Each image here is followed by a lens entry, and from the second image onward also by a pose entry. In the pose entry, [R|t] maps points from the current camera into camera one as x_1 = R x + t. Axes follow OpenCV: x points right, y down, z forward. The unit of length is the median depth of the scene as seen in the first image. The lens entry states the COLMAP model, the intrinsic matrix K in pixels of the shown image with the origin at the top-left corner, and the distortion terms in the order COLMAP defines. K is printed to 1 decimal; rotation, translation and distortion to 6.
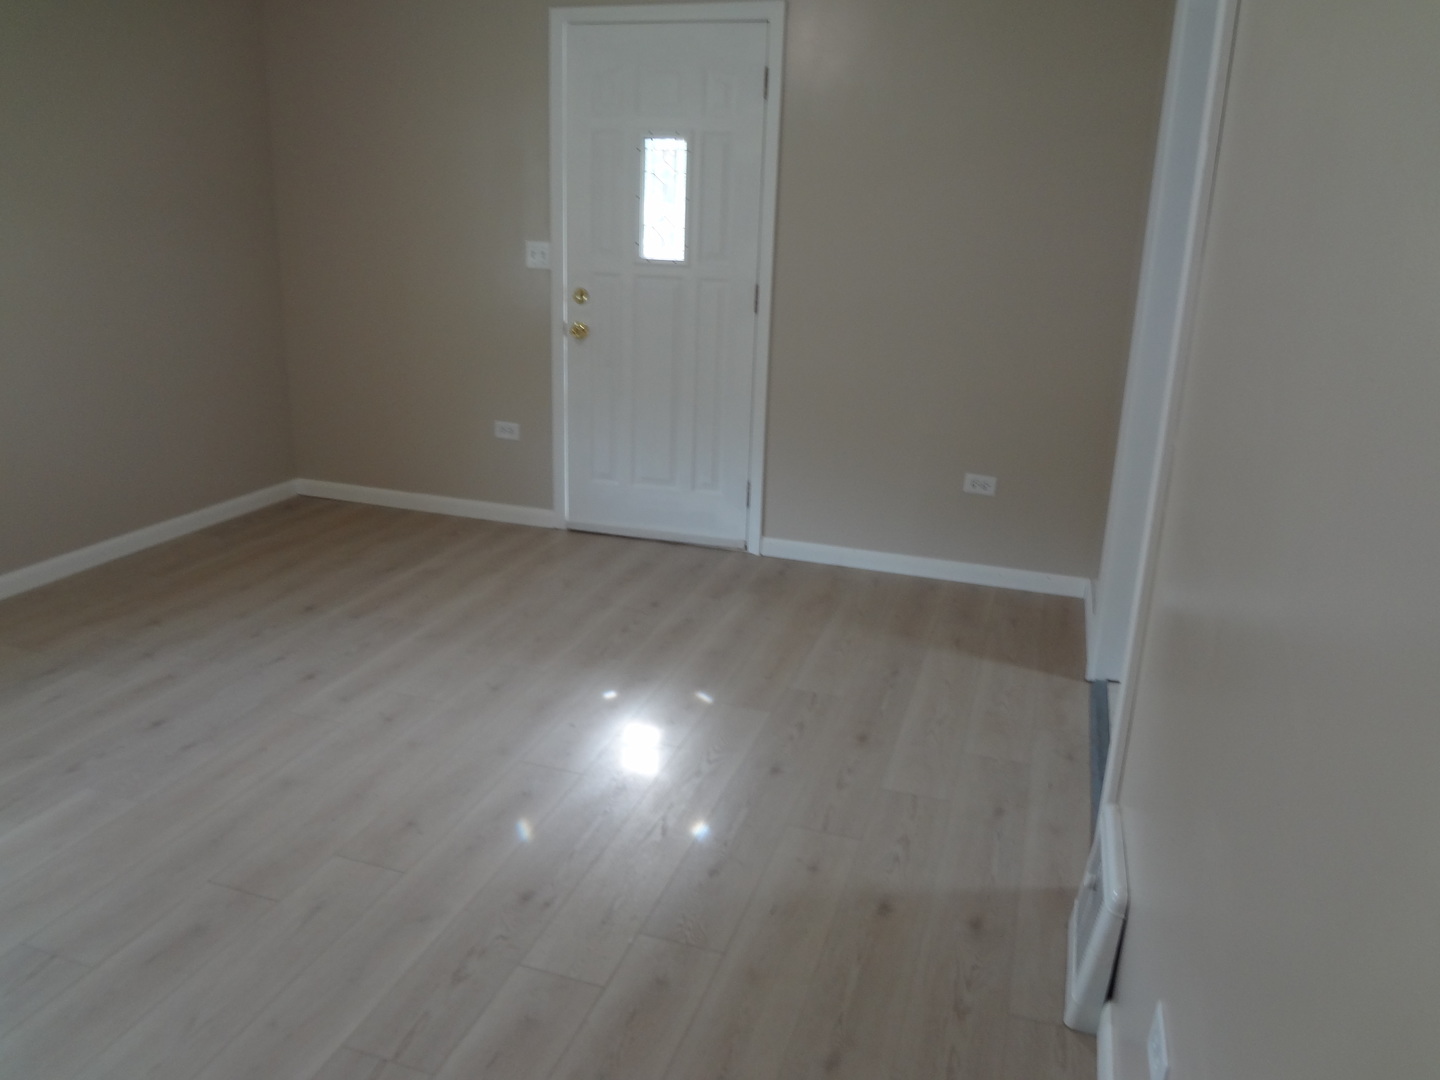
lens RADIAL K [[1083.2, 0, 714.0], [0, 1083.2, 517.5], [0, 0, 1]] dist [-0.037664, 0.007973]
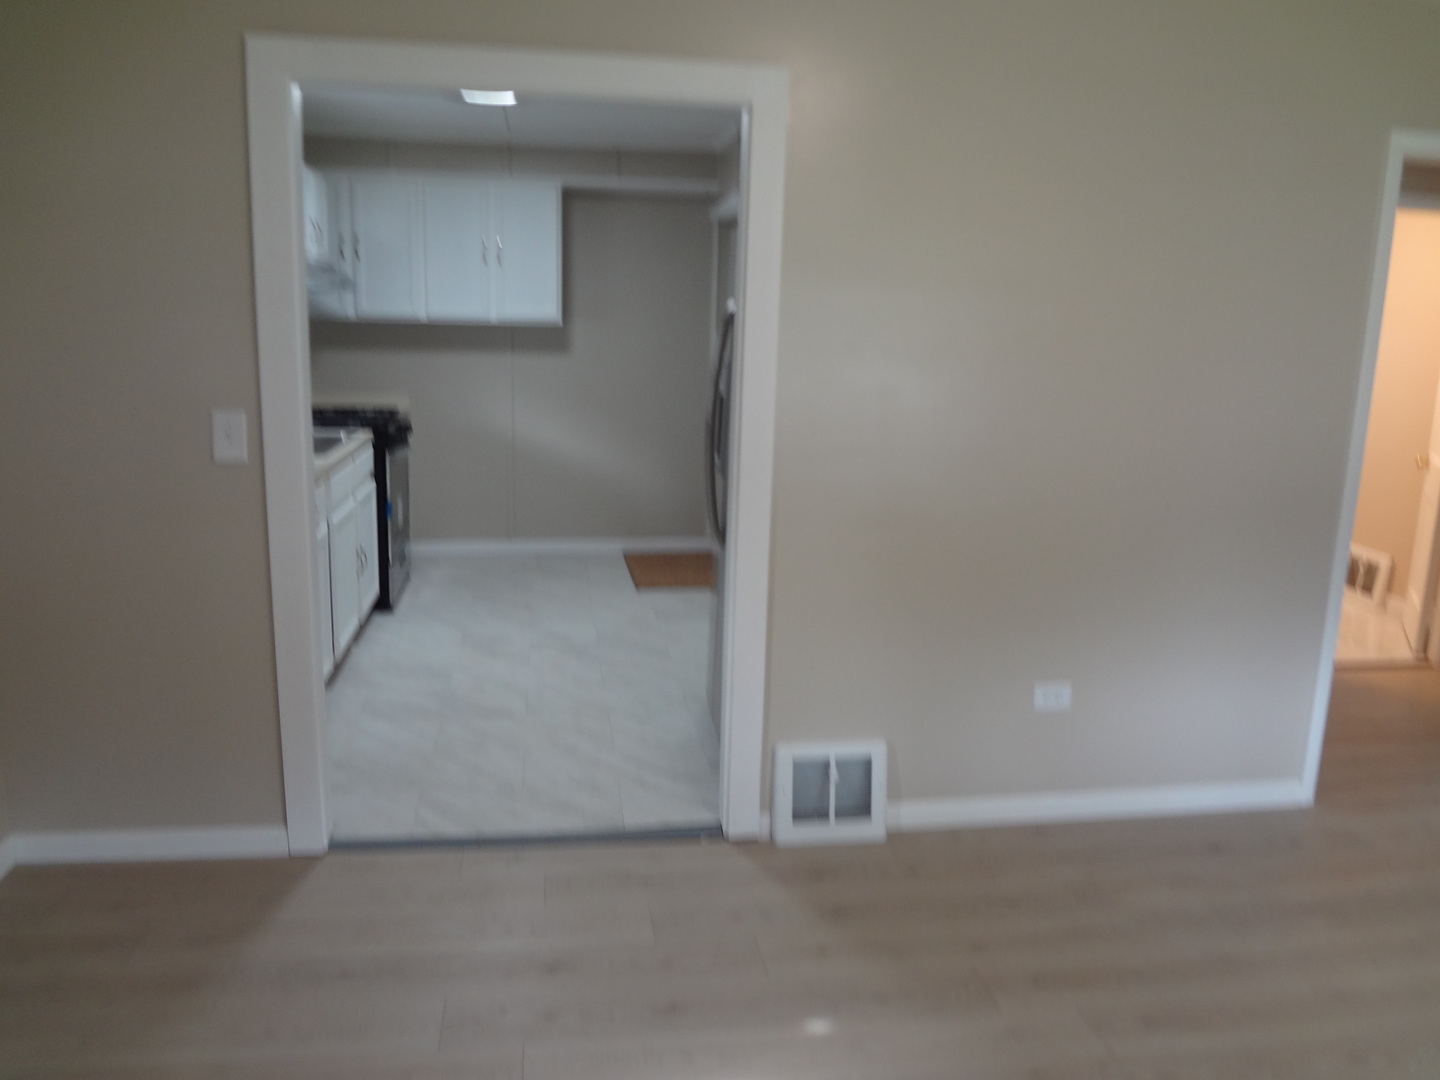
lens RADIAL K [[1063.5, 0, 713.9], [0, 1063.5, 531.2], [0, 0, 1]] dist [-0.044791, 0.009524]
pose [[-0.429719, -0.217758, 0.876312, -0.394549], [0.207815, 0.920583, 0.330665, -0.247626], [-0.878723, 0.324204, -0.350339, 0.742986]]
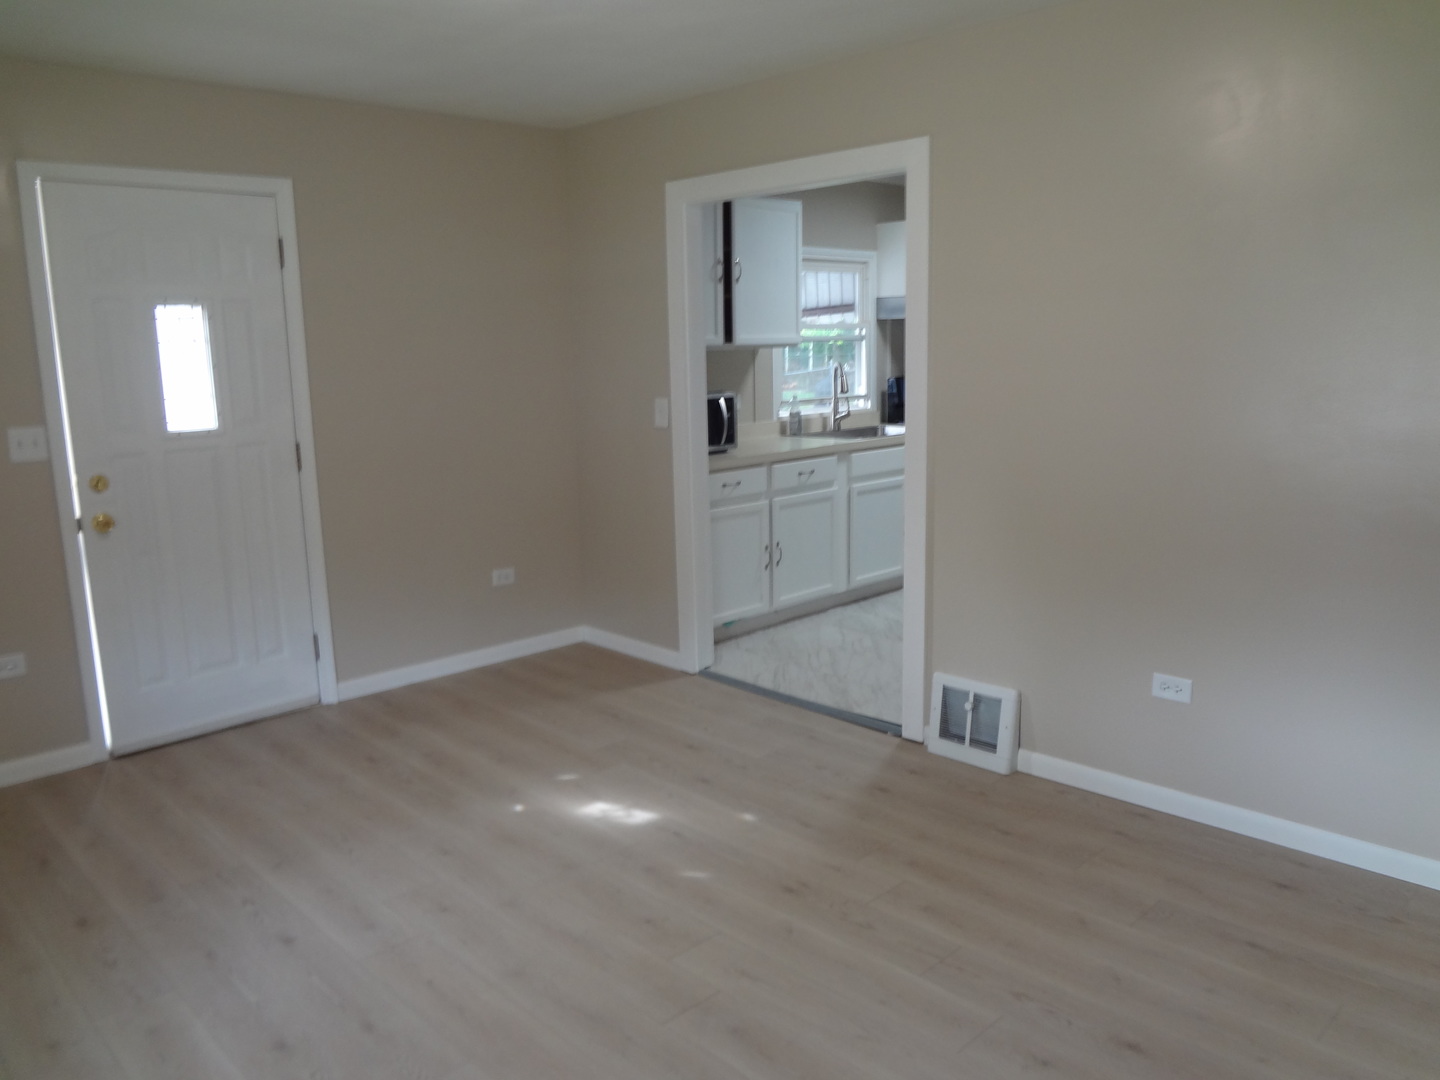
lens RADIAL K [[1063.5, 0, 713.9], [0, 1063.5, 531.2], [0, 0, 1]] dist [-0.044791, 0.009524]
pose [[0.479231, -0.197222, 0.855243, -0.639497], [0.279277, 0.958046, 0.064437, -0.088718], [-0.832071, 0.207969, 0.514205, 0.173740]]
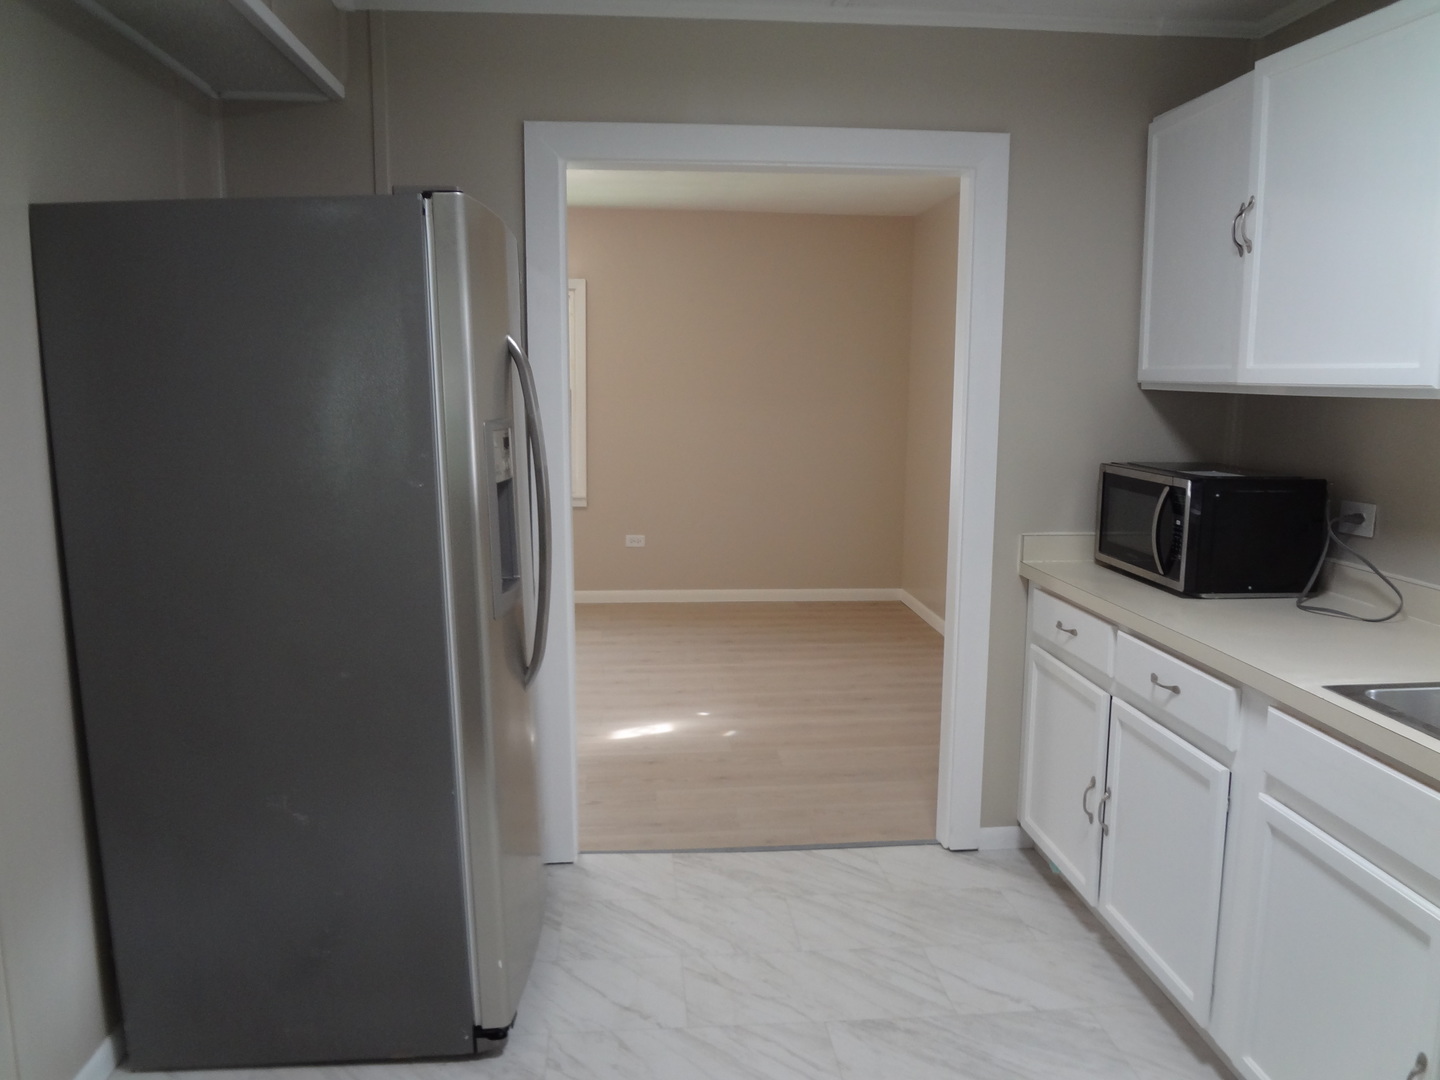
lens RADIAL K [[1063.5, 0, 713.9], [0, 1063.5, 531.2], [0, 0, 1]] dist [-0.044791, 0.009524]
pose [[0.386929, 0.099577, -0.916717, 0.909345], [-0.243709, 0.969845, 0.002483, -0.064008], [0.889321, 0.222451, 0.399529, 0.279836]]
